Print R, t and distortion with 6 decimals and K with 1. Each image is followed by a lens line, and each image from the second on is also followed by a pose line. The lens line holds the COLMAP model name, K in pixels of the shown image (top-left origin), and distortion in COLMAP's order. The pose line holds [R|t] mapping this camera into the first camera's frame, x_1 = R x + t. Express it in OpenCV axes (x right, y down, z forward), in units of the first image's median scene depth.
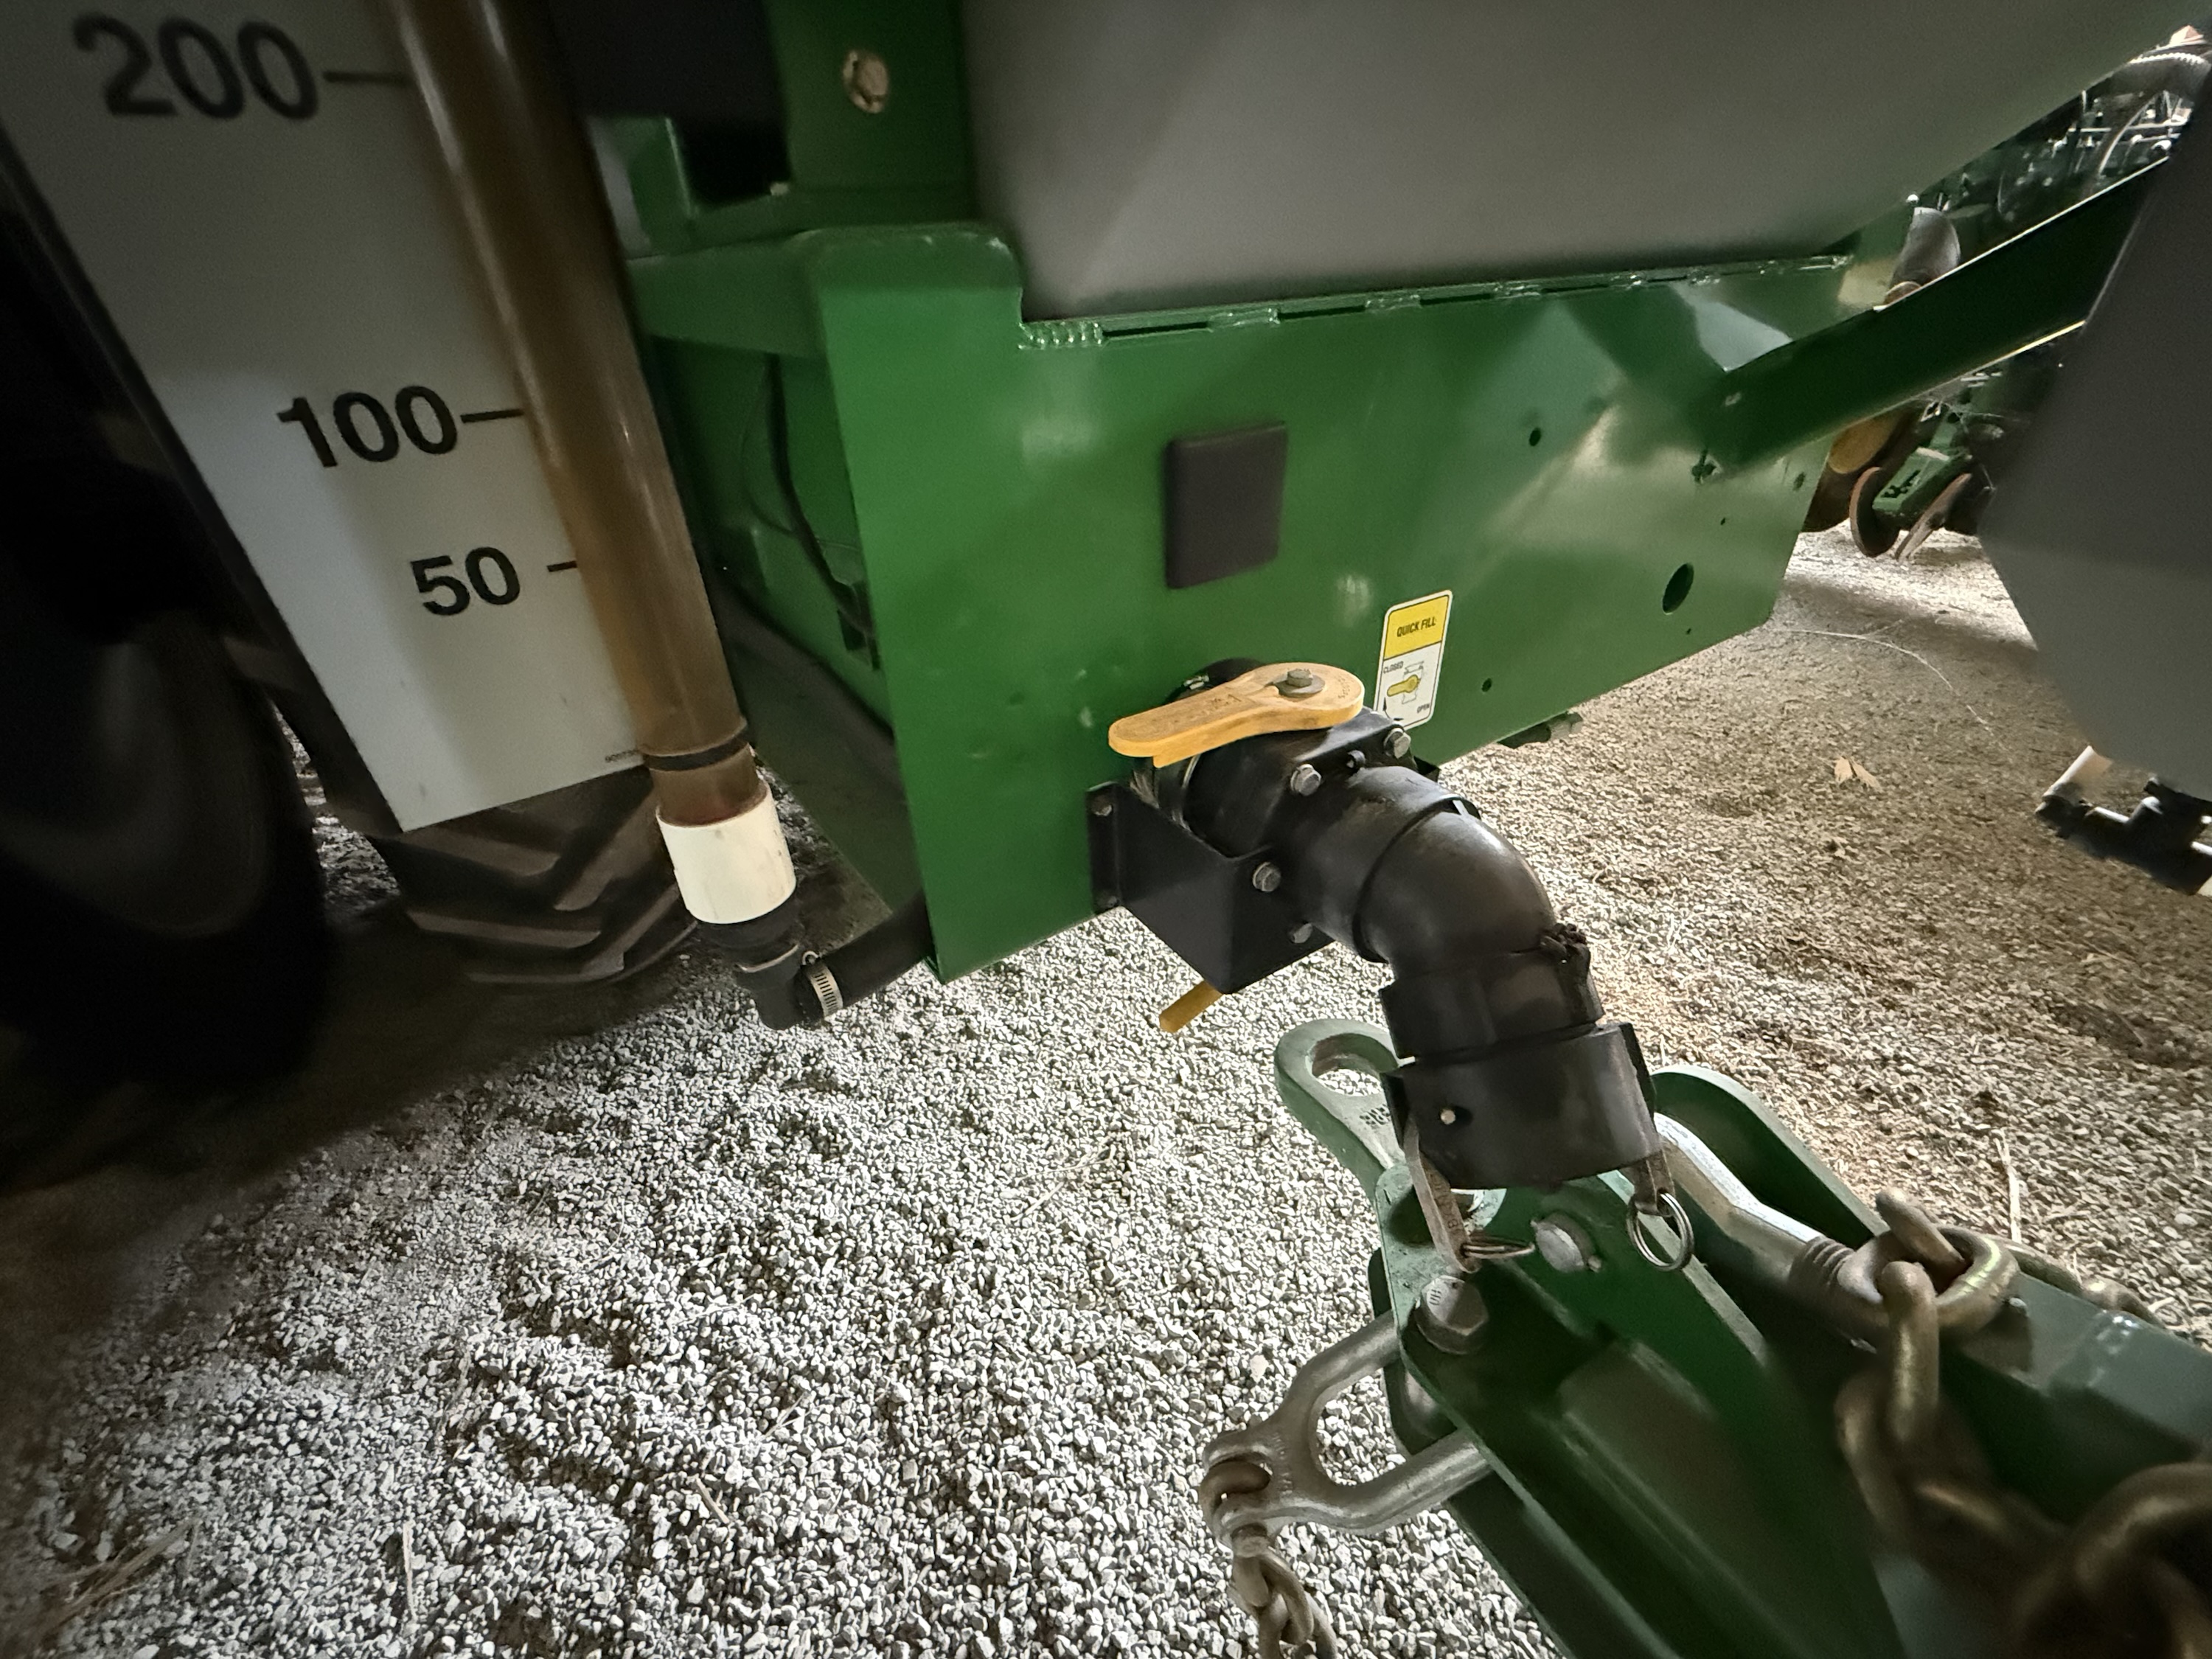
lens RADIAL K [[886.1, 0, 1108.1], [0, 886.1, 820.8], [0, 0, 1]] dist [0.001402, -0.000283]
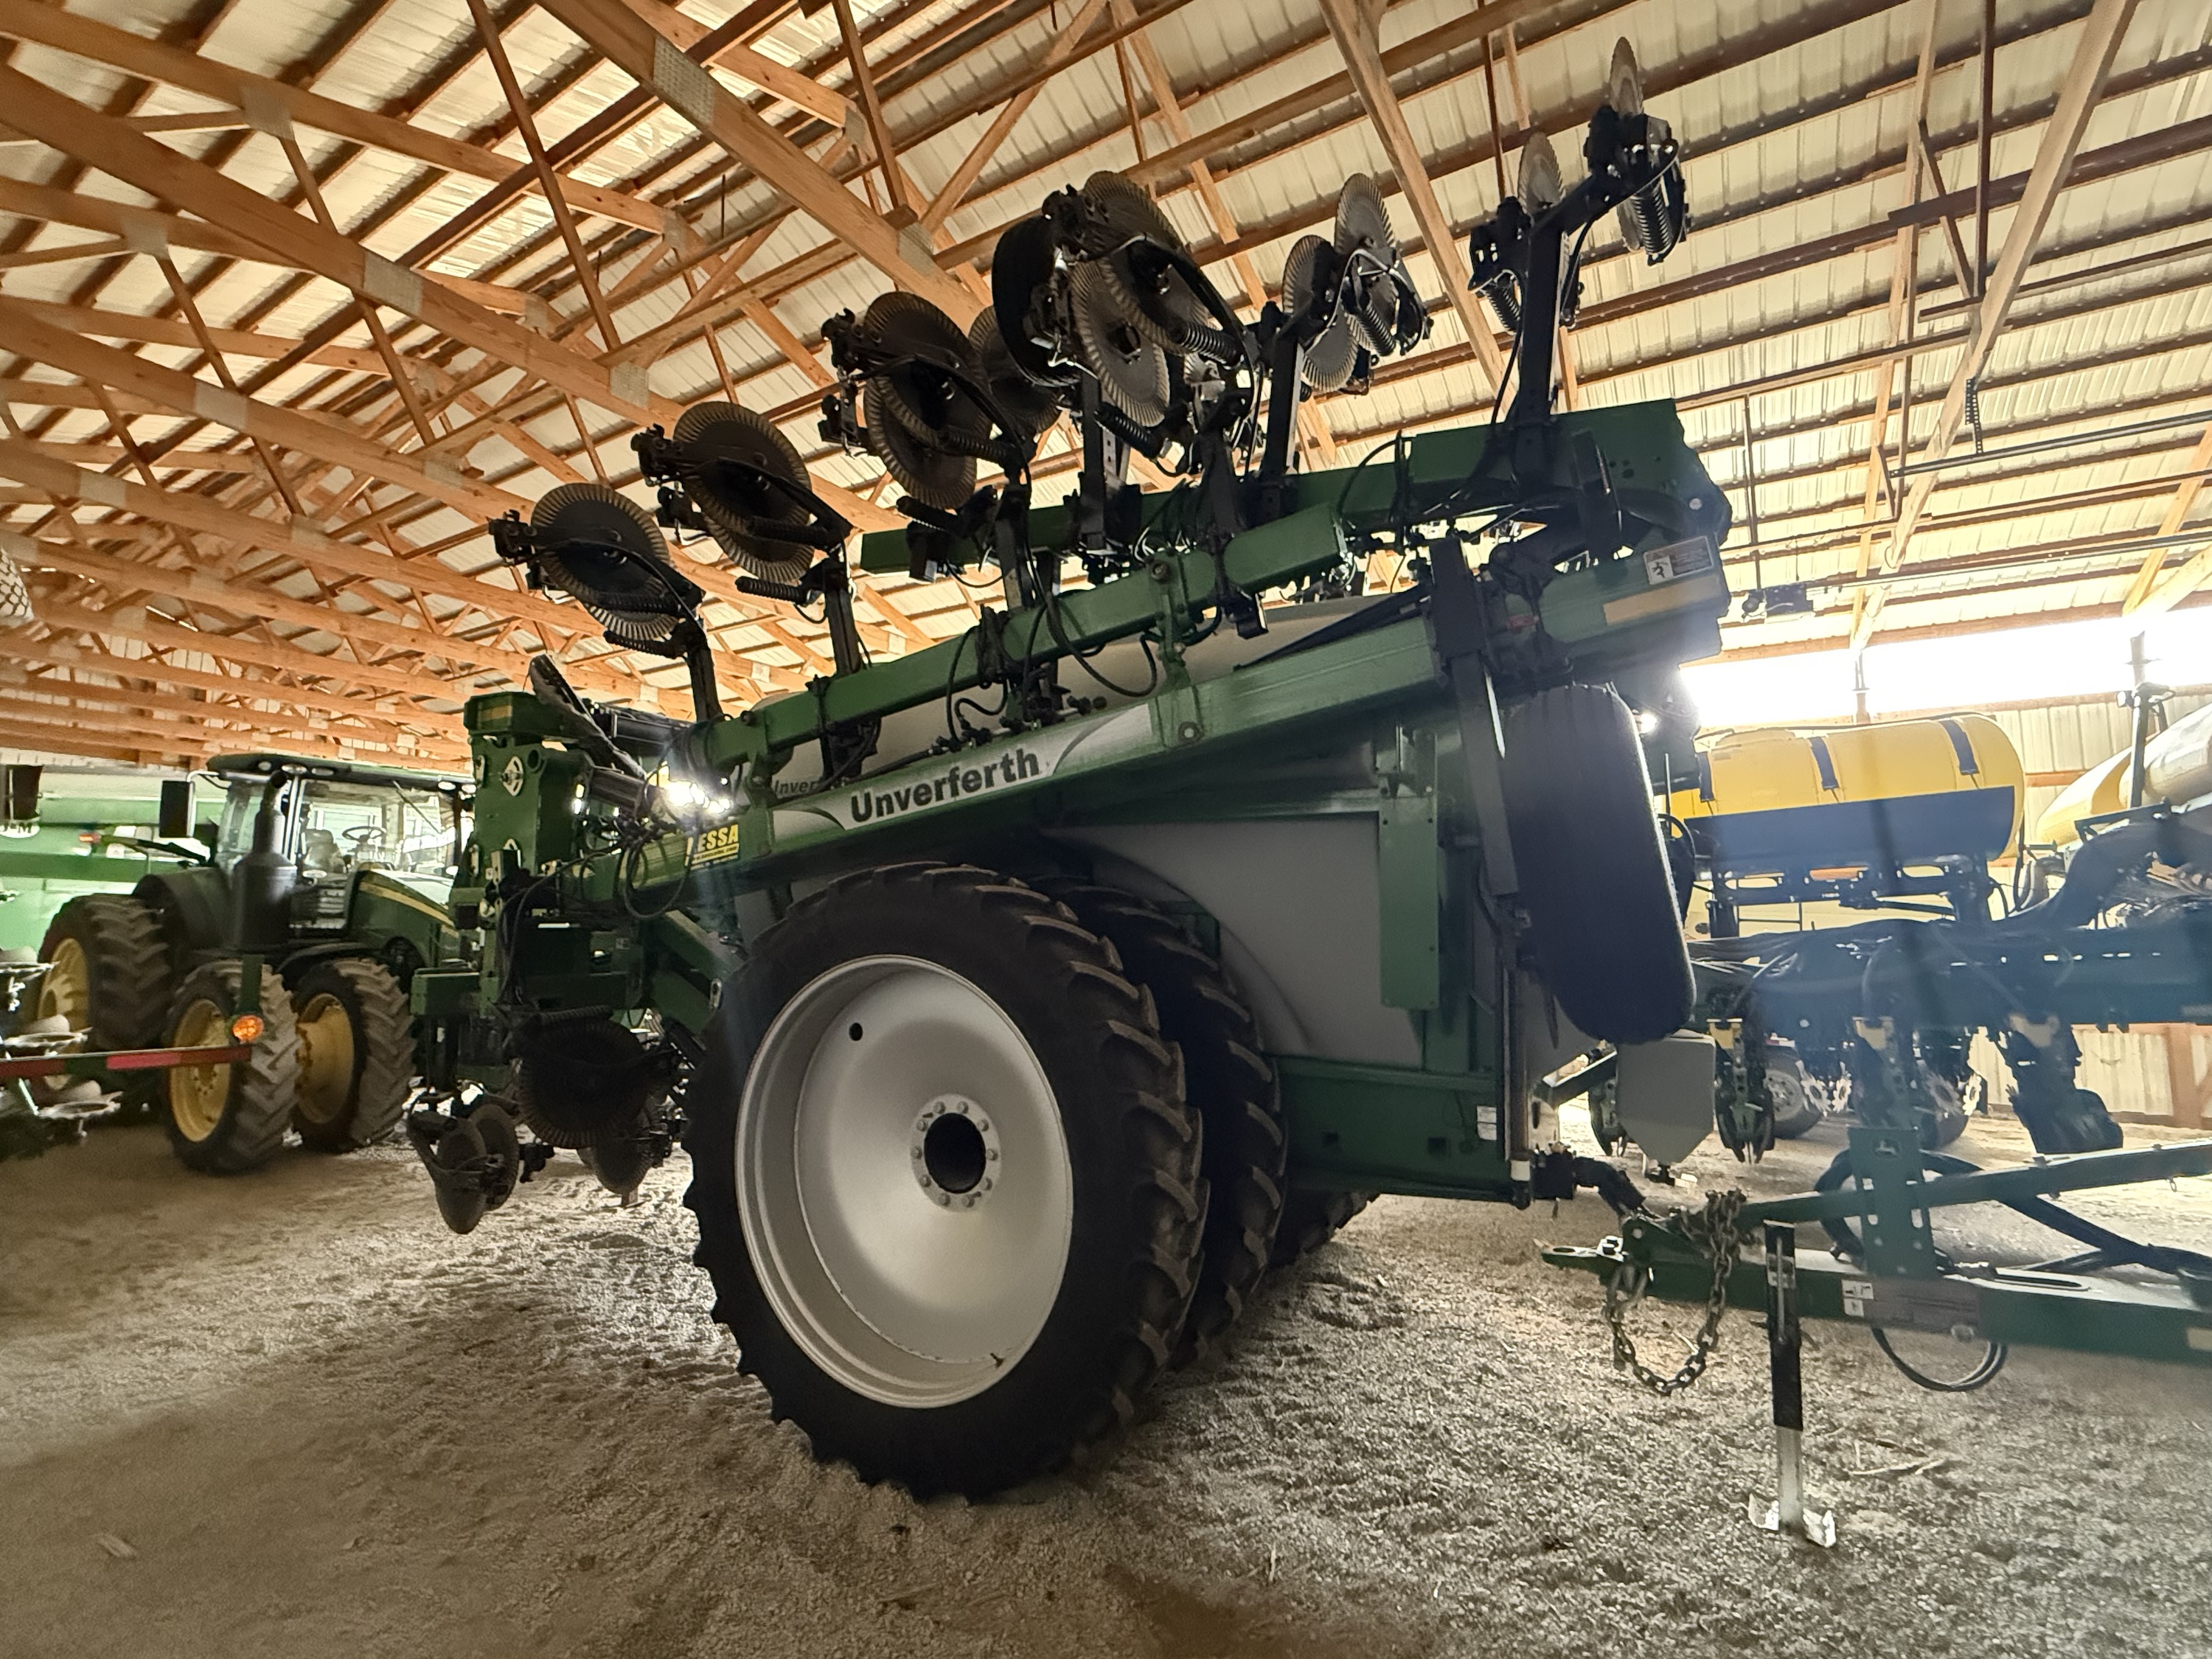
lens RADIAL K [[1019.2, 0, 1091.7], [0, 1019.2, 846.4], [0, 0, 1]] dist [0.002432, -0.000550]
pose [[0.887688, 0.093120, 0.450931, -2.097832], [0.193859, 0.812721, -0.549457, 0.491497], [-0.417646, 0.575164, 0.703390, -1.301481]]
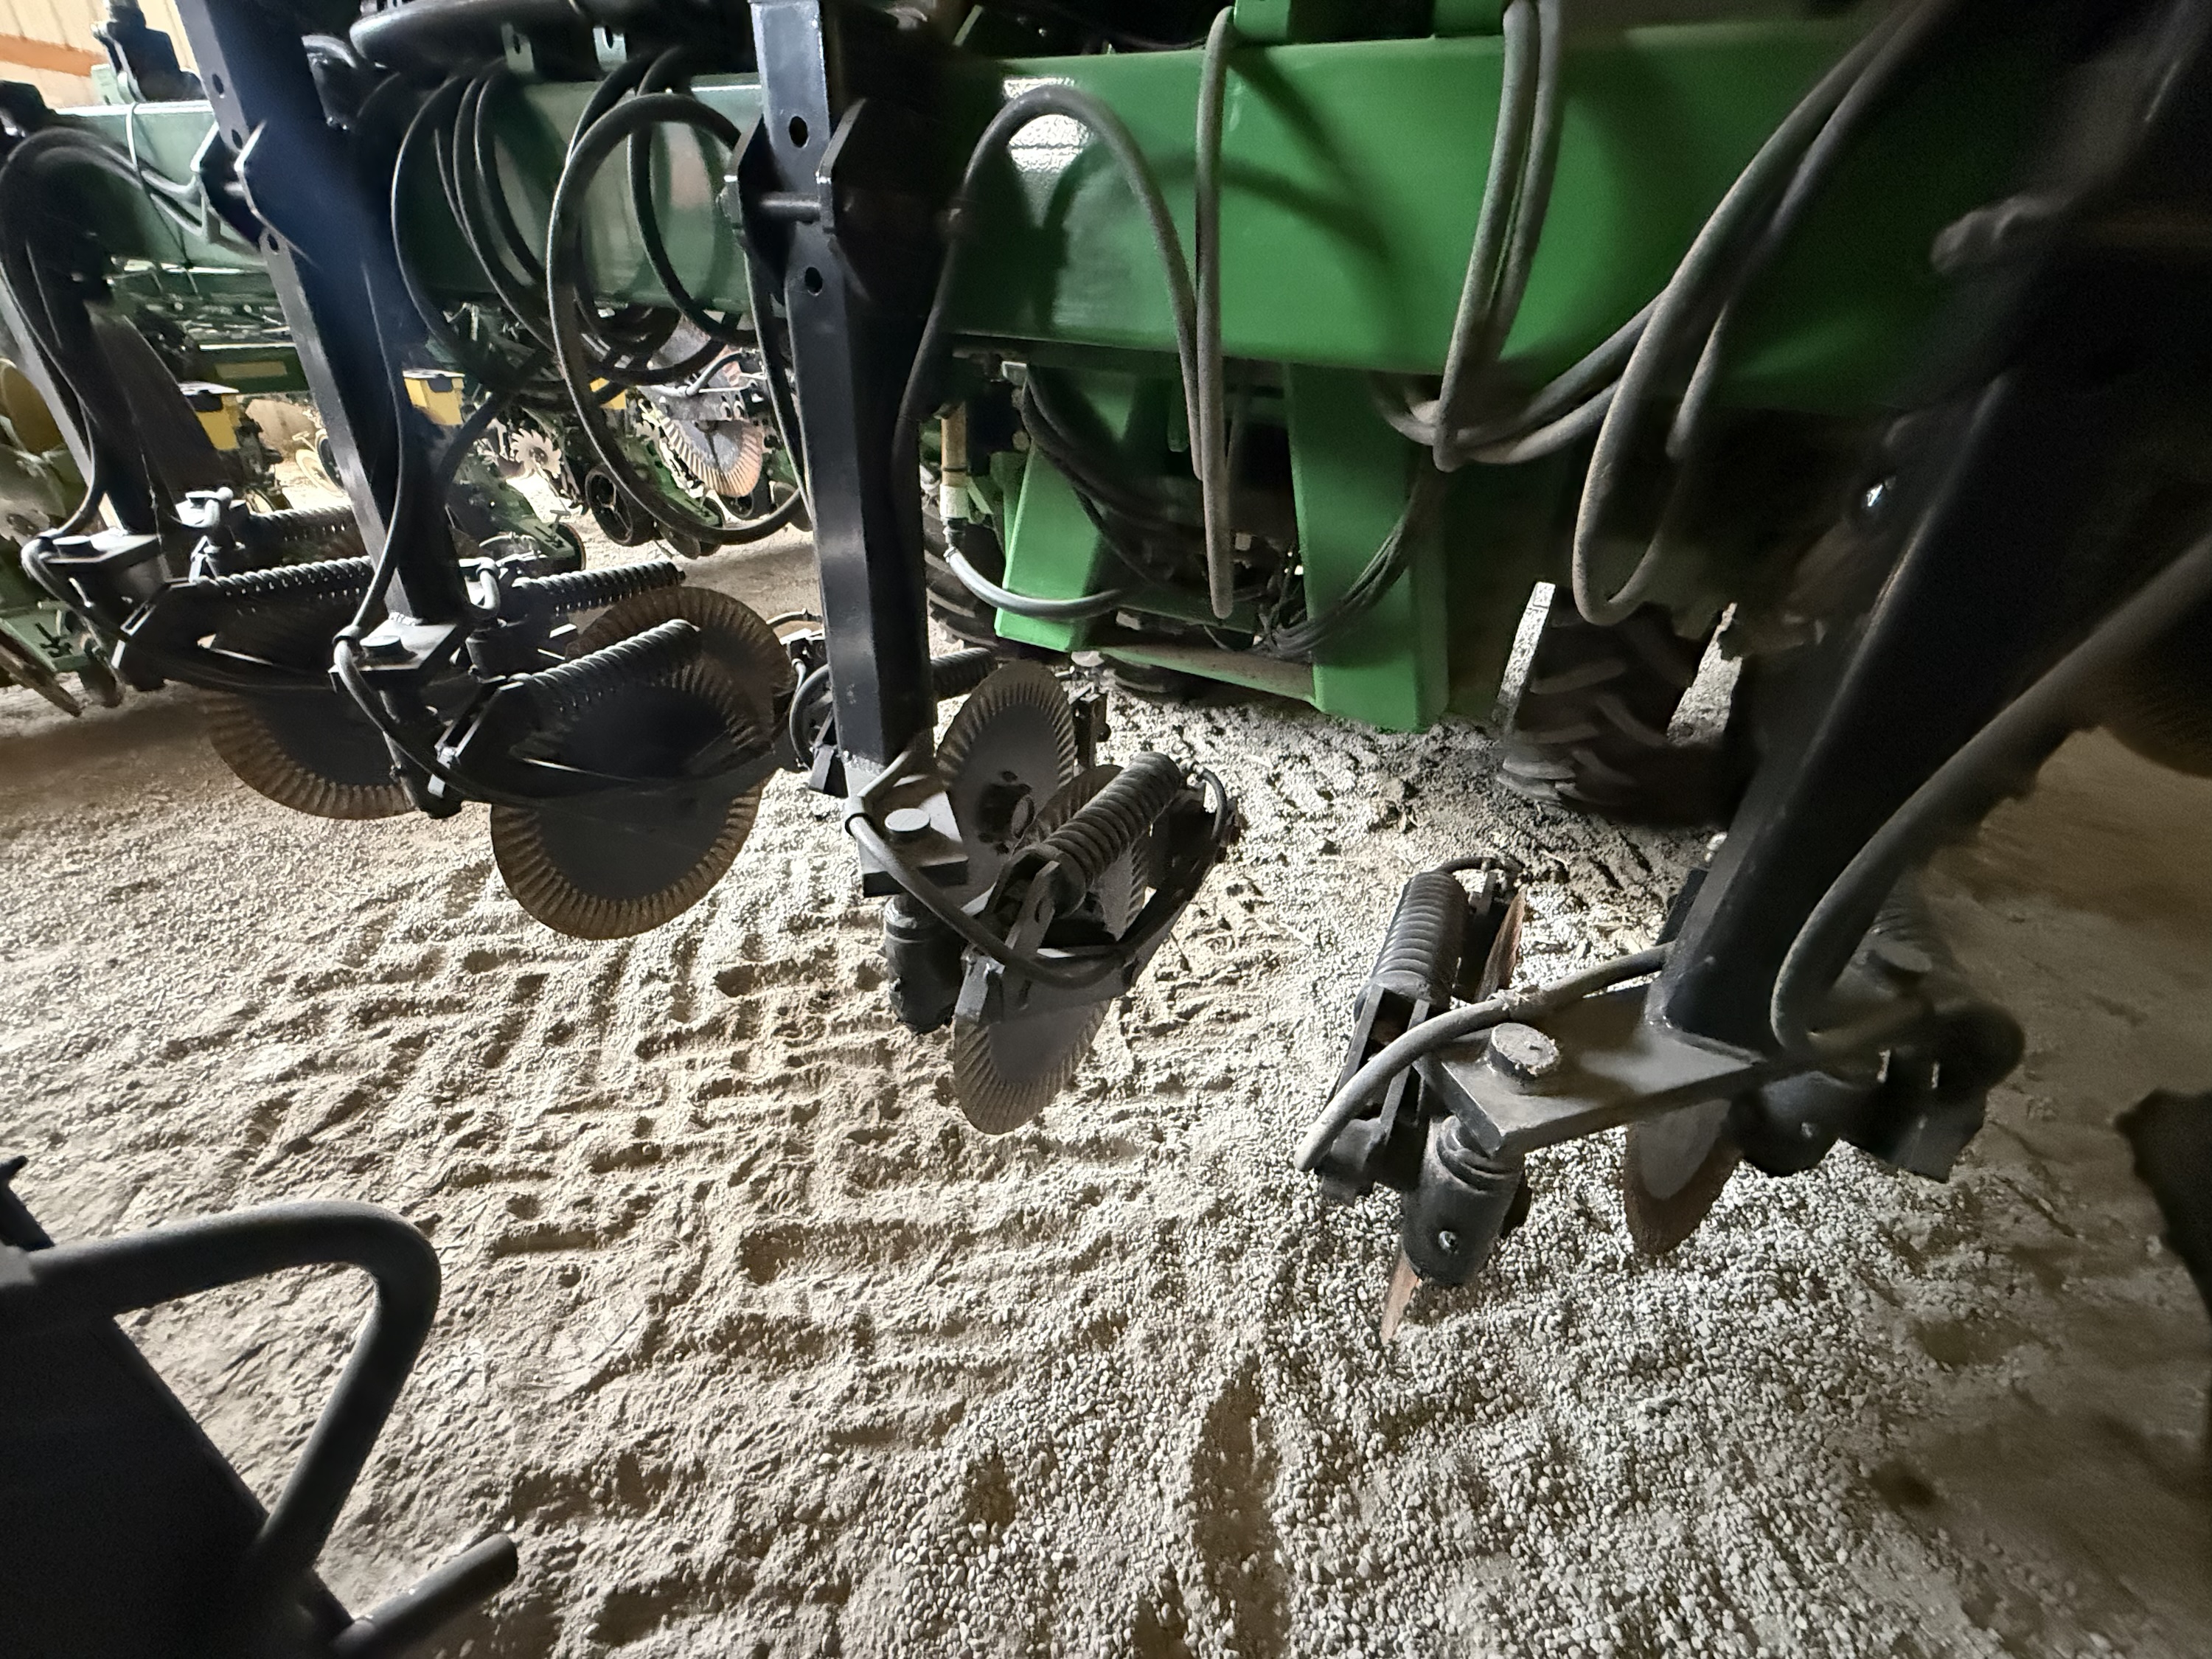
lens RADIAL K [[886.1, 0, 1096.8], [0, 886.1, 829.4], [0, 0, 1]] dist [0.001402, -0.000283]
pose [[-0.480664, -0.424730, 0.767181, -2.102430], [0.420836, 0.655814, 0.626742, -1.748891], [-0.769324, 0.624110, -0.136485, 2.893222]]
